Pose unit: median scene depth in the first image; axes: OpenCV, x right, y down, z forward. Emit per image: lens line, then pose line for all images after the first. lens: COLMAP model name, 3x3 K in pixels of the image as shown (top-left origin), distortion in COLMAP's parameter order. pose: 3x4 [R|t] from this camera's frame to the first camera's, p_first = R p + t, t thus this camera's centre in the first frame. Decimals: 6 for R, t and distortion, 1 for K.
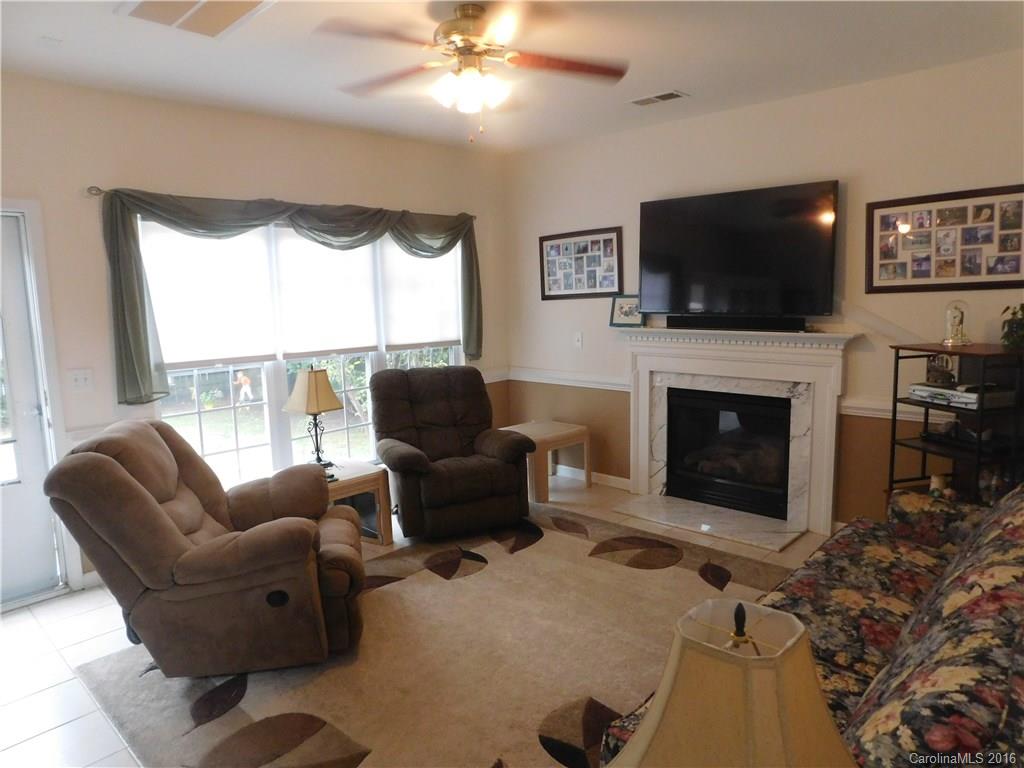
lens RADIAL K [[672.1, 0, 520.6], [0, 672.1, 379.8], [0, 0, 1]] dist [-0.059715, 0.032224]
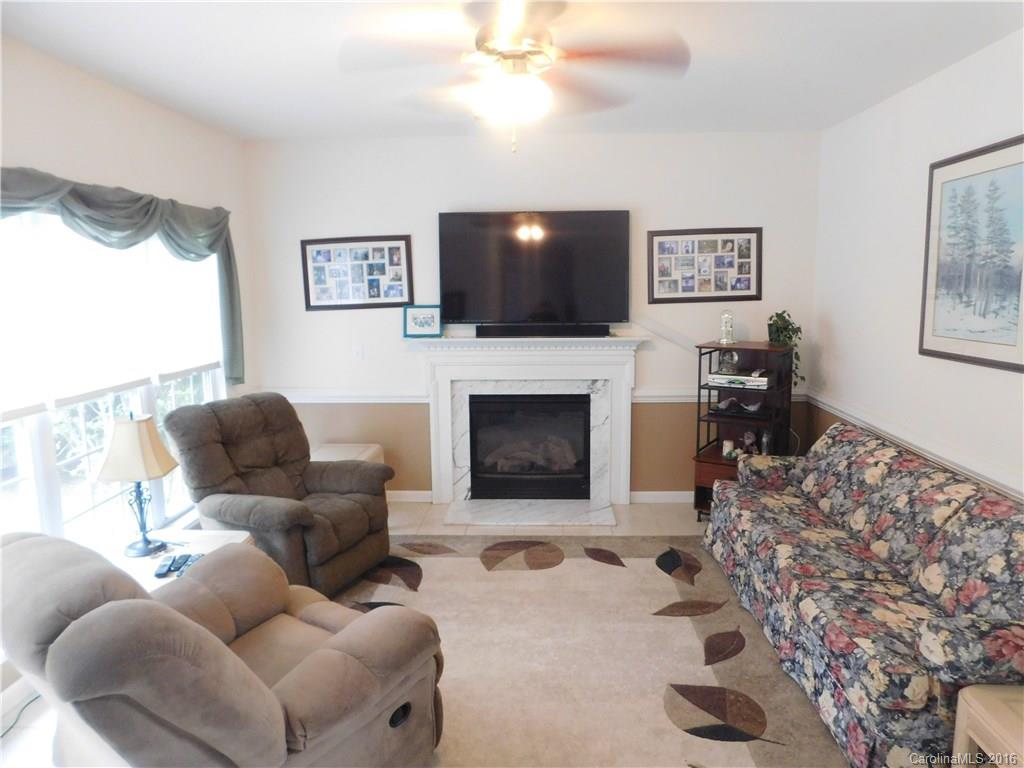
lens RADIAL K [[672.1, 0, 520.3], [0, 672.1, 380.9], [0, 0, 1]] dist [-0.059715, 0.032224]
pose [[0.754083, -0.083809, 0.651409, -0.473748], [0.079808, 0.996168, 0.035778, -0.049279], [-0.651912, 0.025008, 0.757882, 0.201968]]
